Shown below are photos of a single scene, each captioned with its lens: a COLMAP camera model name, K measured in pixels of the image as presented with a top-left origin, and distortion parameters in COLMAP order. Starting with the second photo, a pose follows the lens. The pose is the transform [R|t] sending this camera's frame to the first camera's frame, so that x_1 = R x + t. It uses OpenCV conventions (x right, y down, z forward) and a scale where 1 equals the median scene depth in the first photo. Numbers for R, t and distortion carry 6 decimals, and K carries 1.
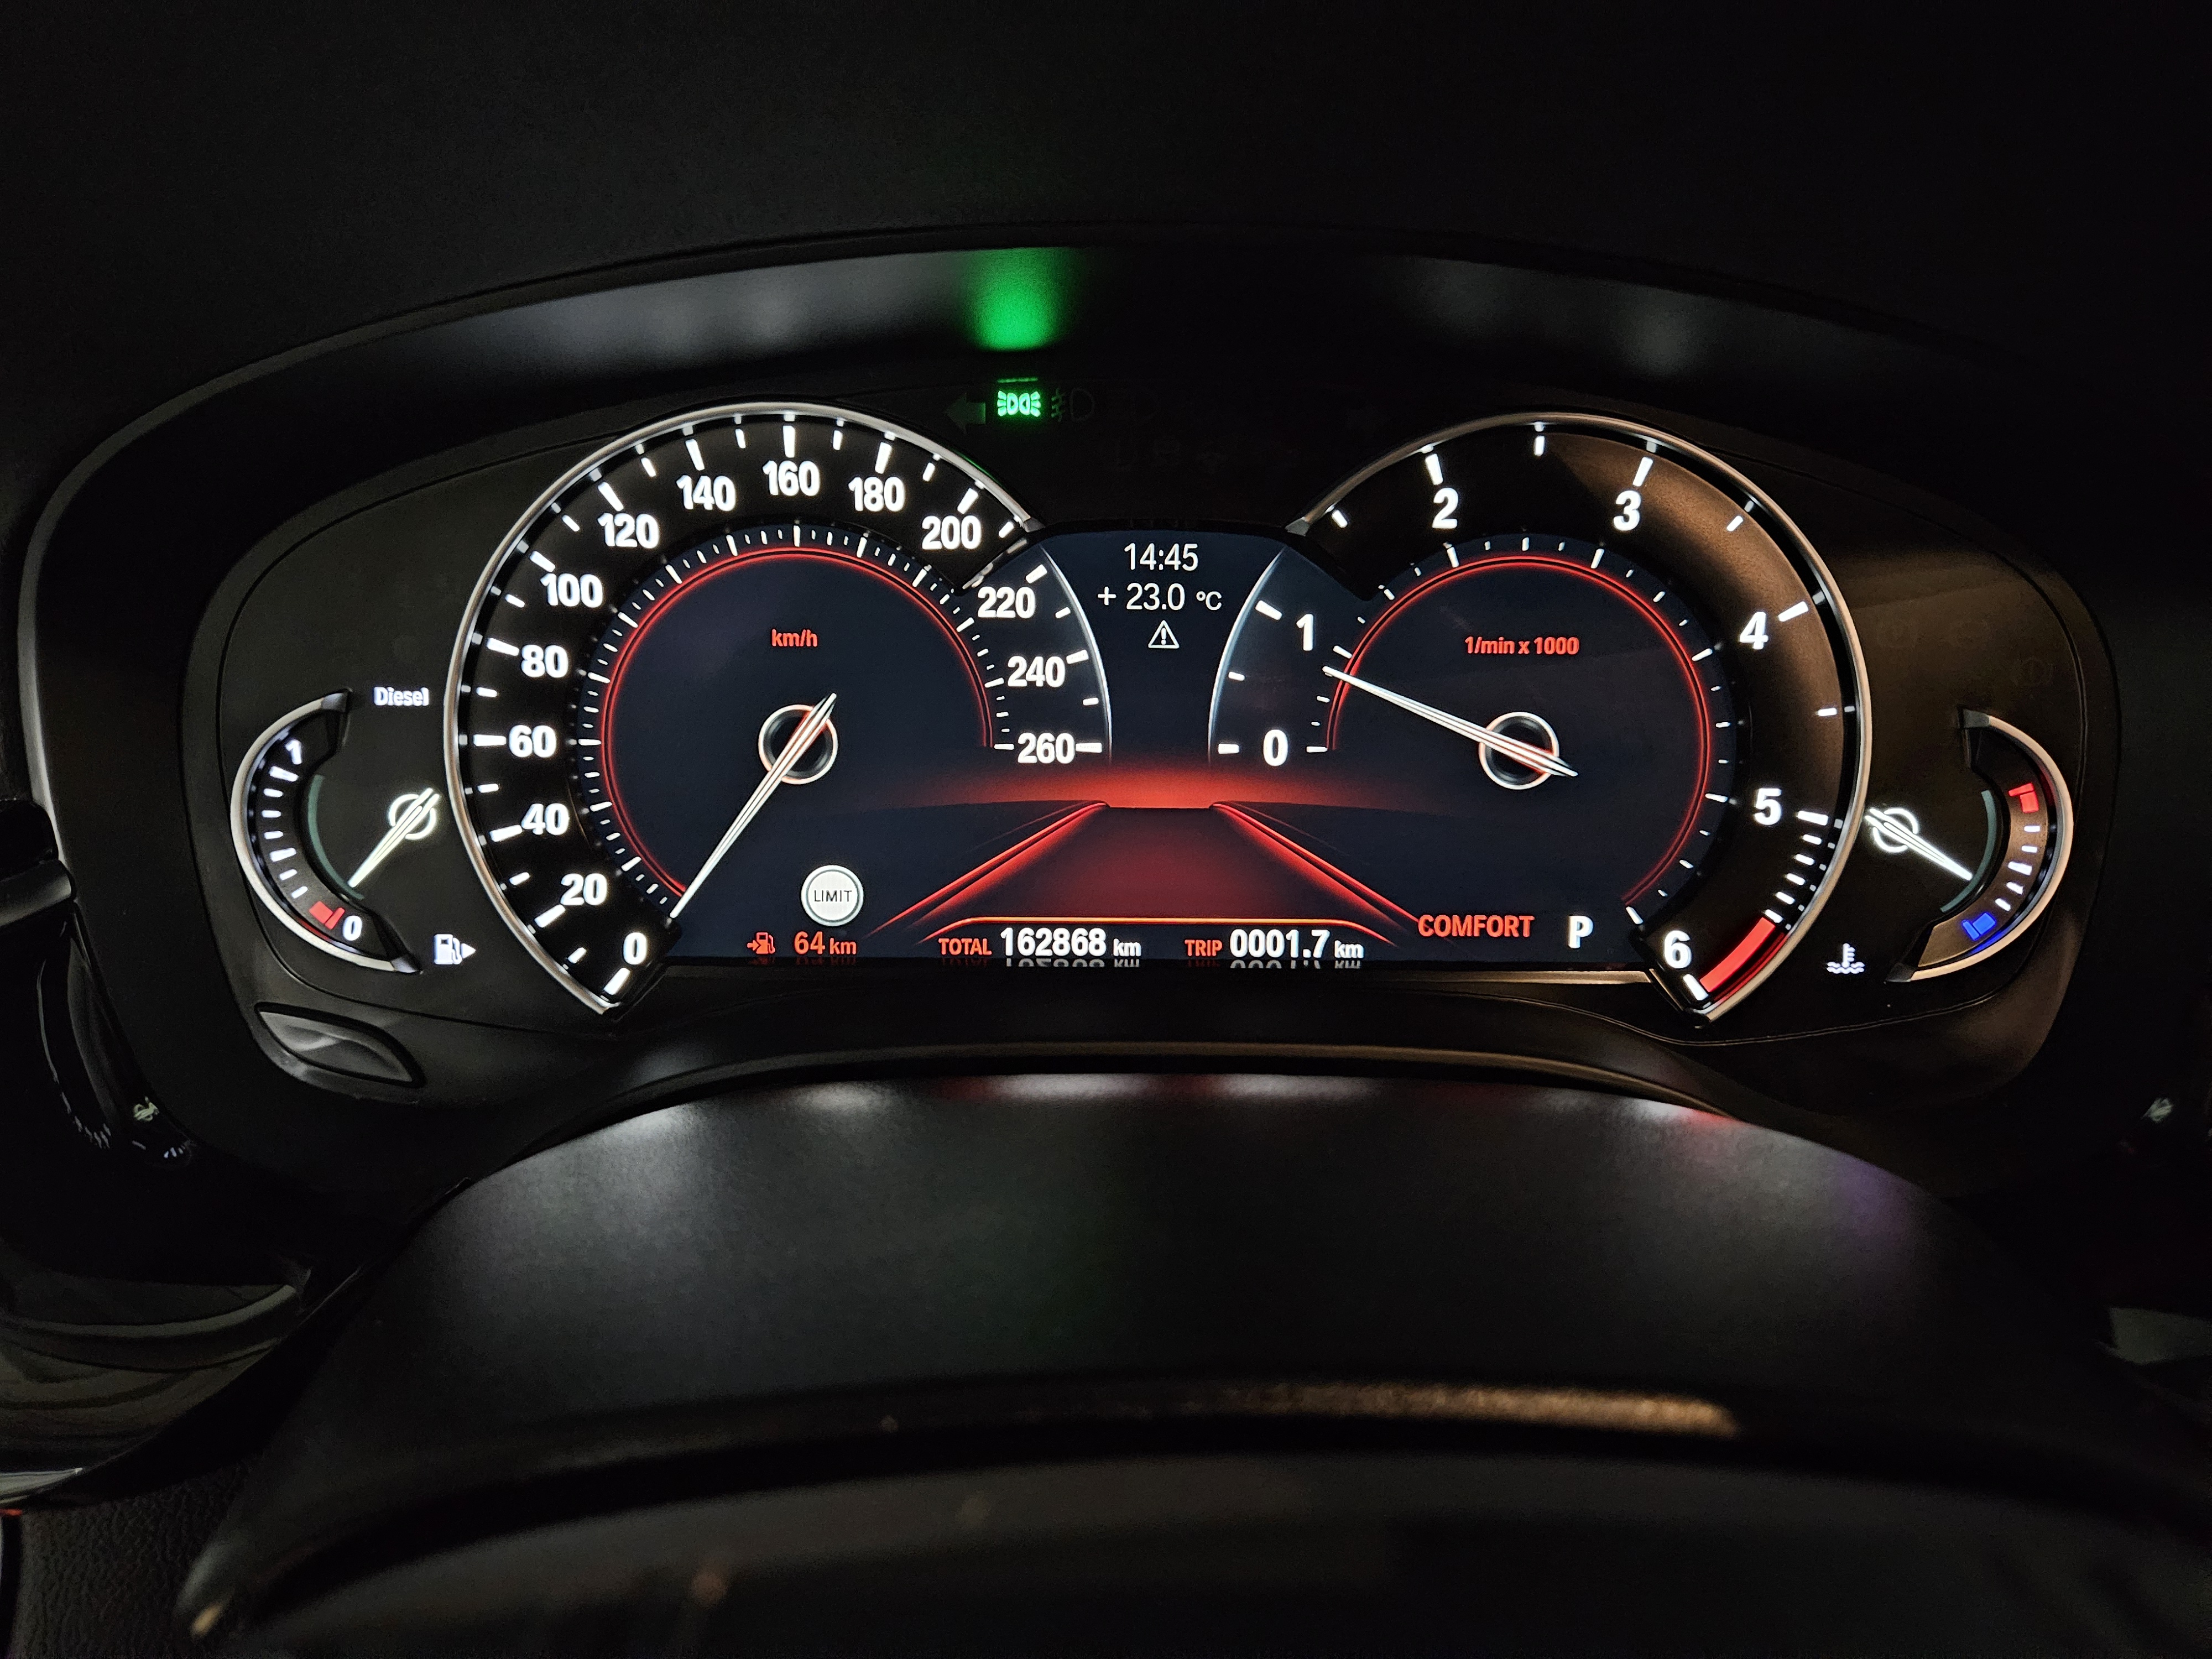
lens RADIAL K [[1513.1, 0, 1102.4], [0, 1513.1, 868.6], [0, 0, 1]] dist [0.041413, -0.041527]
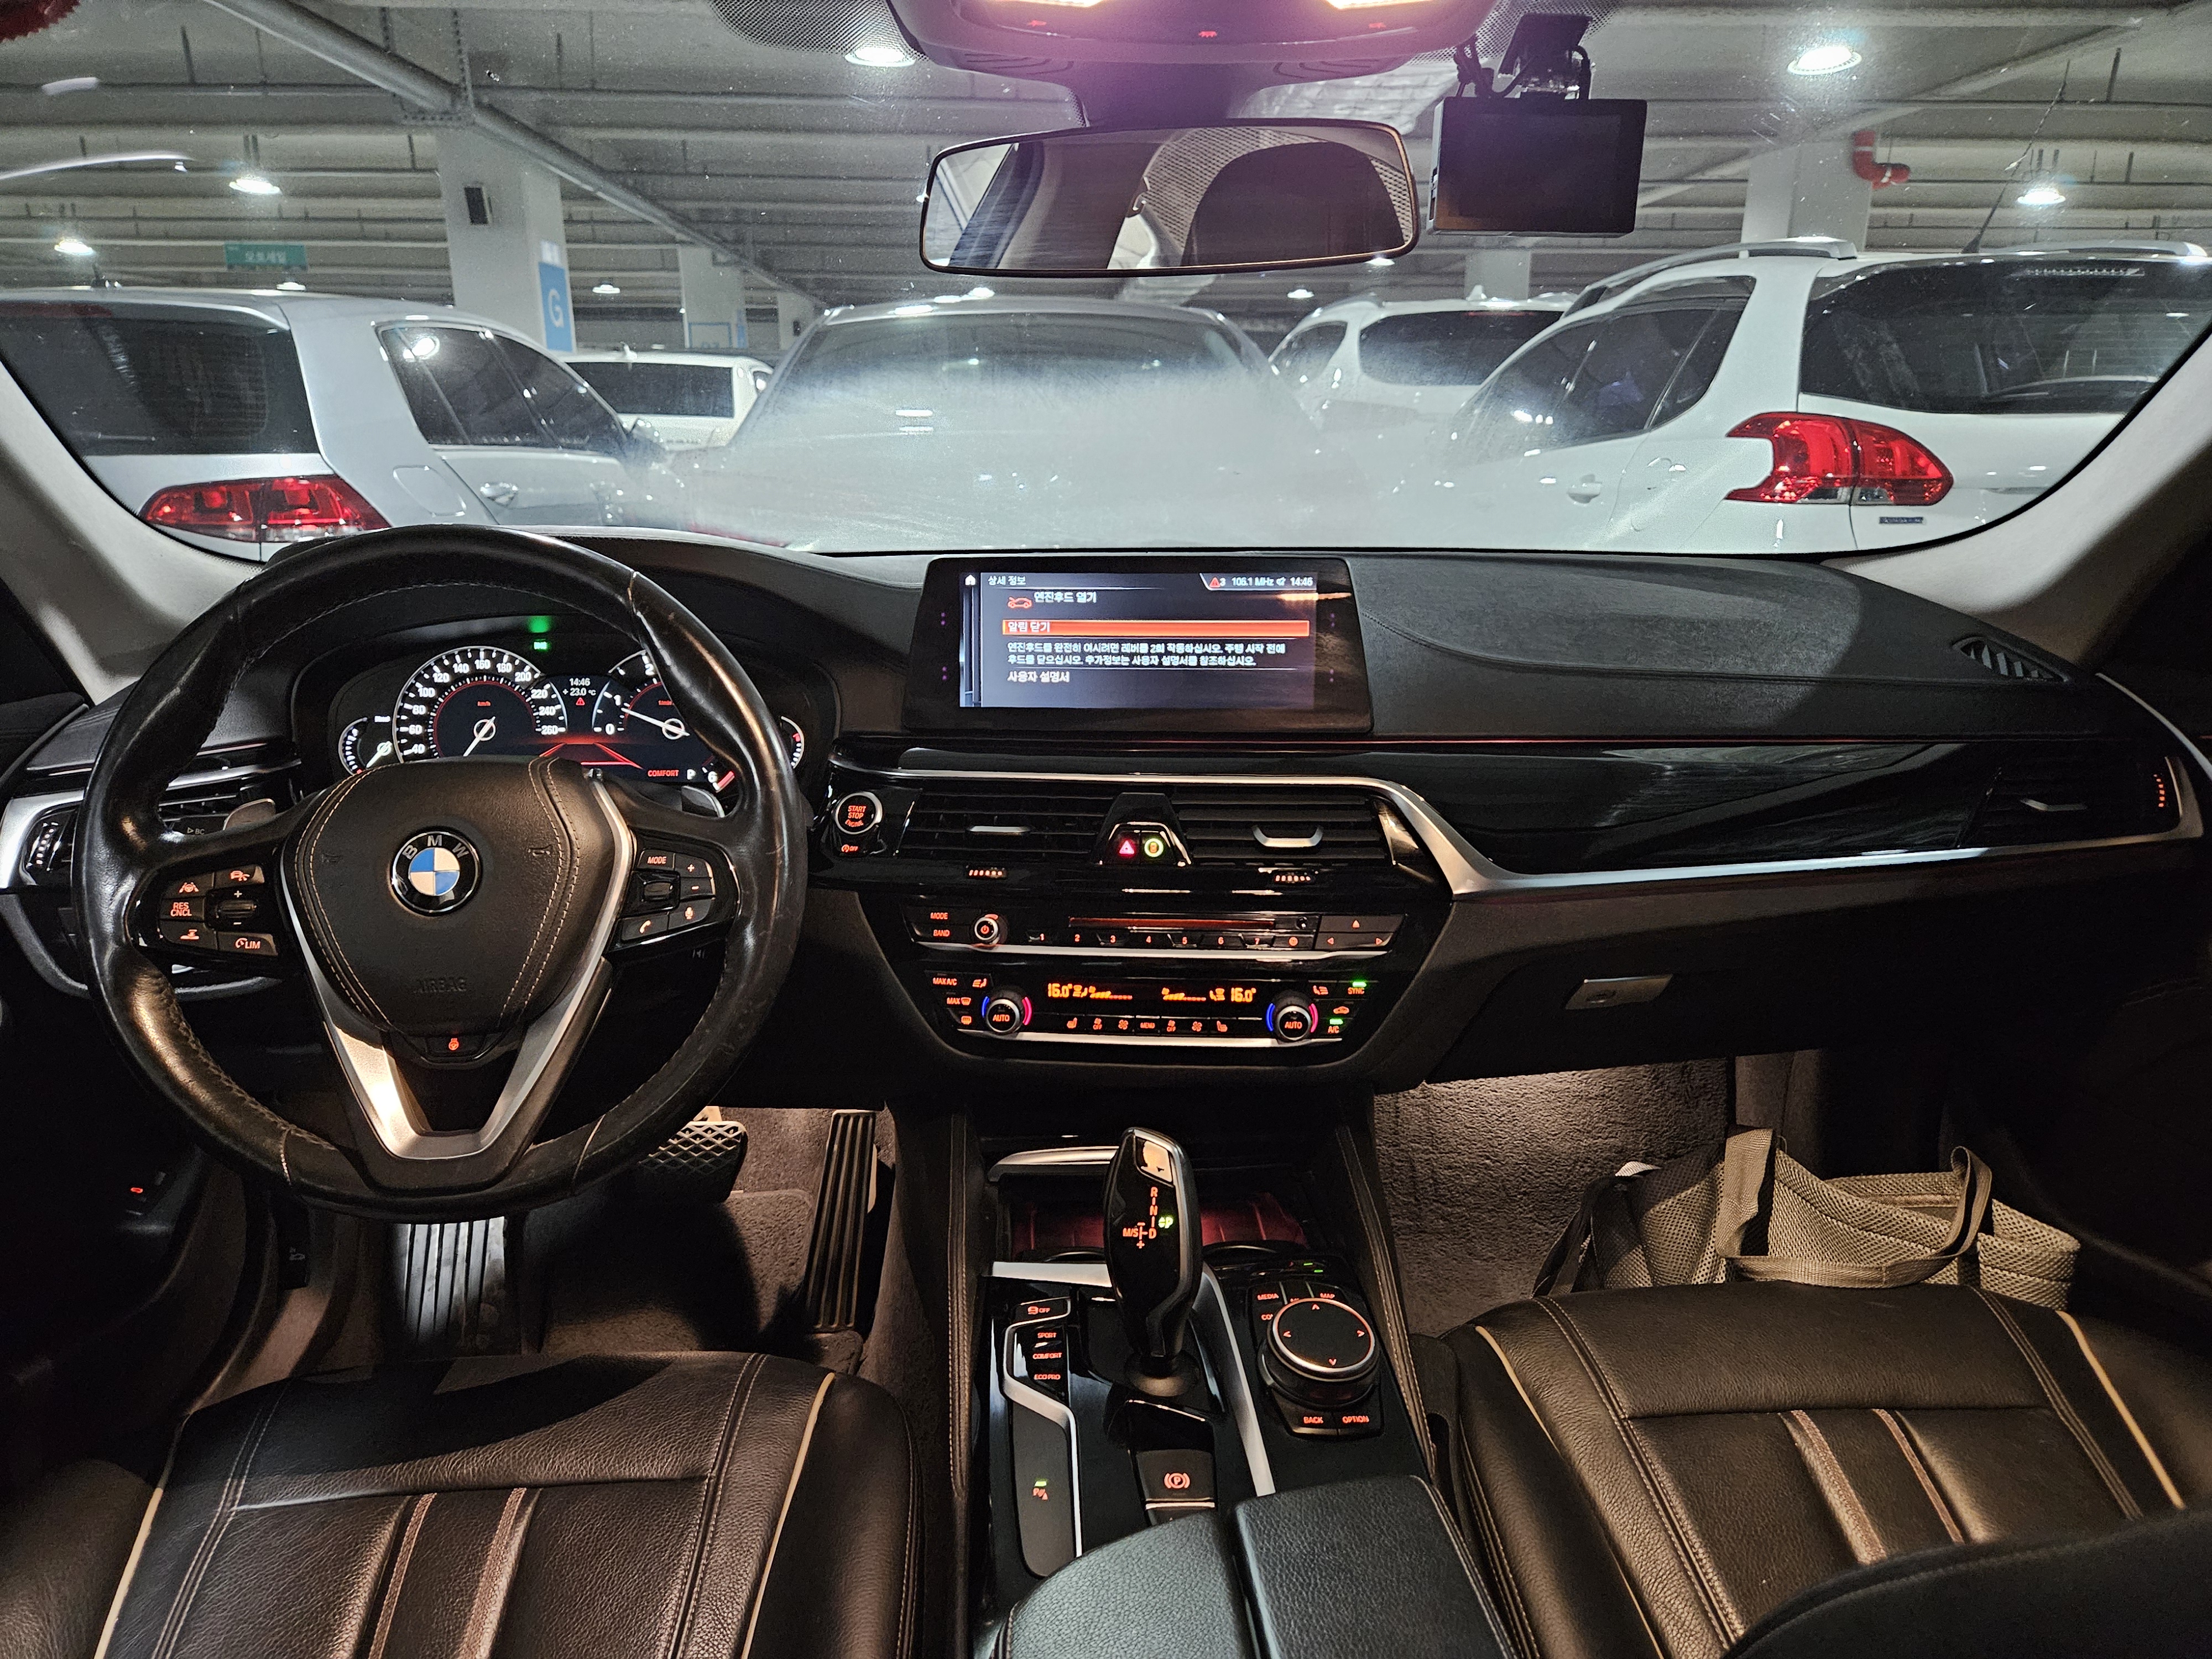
lens RADIAL K [[1472.8, 0, 1106.0], [0, 1472.8, 829.5], [0, 0, 1]] dist [0.074174, -0.066080]
pose [[0.998800, -0.024936, 0.042150, 1.268110], [0.030704, 0.989354, -0.142256, 0.790016], [-0.038154, 0.143380, 0.988932, -2.914163]]
